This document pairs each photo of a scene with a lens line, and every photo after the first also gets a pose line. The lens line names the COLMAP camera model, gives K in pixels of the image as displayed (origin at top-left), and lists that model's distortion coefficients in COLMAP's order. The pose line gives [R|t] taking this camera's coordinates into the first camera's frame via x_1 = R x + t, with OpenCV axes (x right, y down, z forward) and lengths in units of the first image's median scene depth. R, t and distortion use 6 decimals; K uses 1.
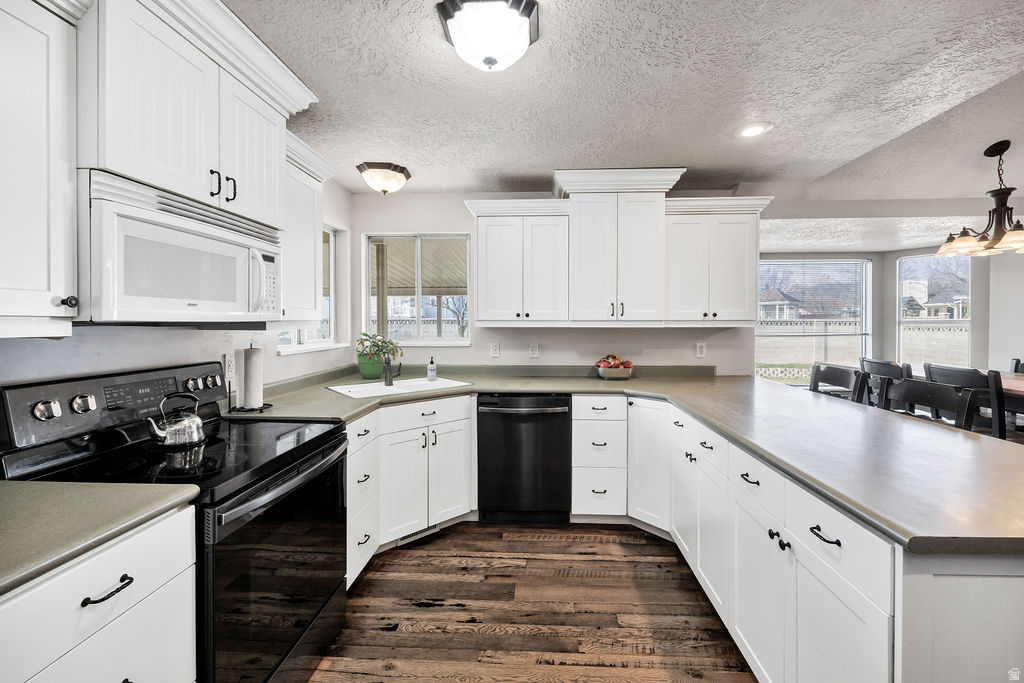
lens RADIAL K [[402.9, 0, 493.4], [0, 402.9, 329.7], [0, 0, 1]] dist [-0.001027, -0.000010]
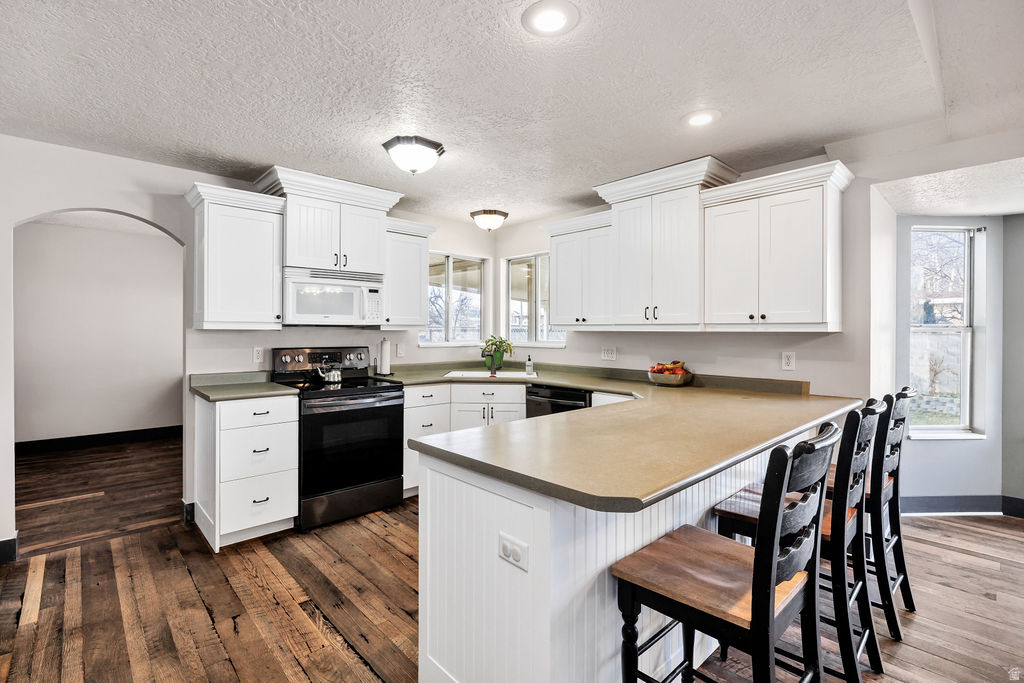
lens RADIAL K [[465.8, 0, 507.8], [0, 465.8, 336.5], [0, 0, 1]] dist [-0.000952, -0.000016]
pose [[0.714114, 0.011622, -0.699933, 0.897237], [-0.017427, 0.999847, -0.001178, 0.015371], [0.699813, 0.013039, 0.714207, -0.064203]]
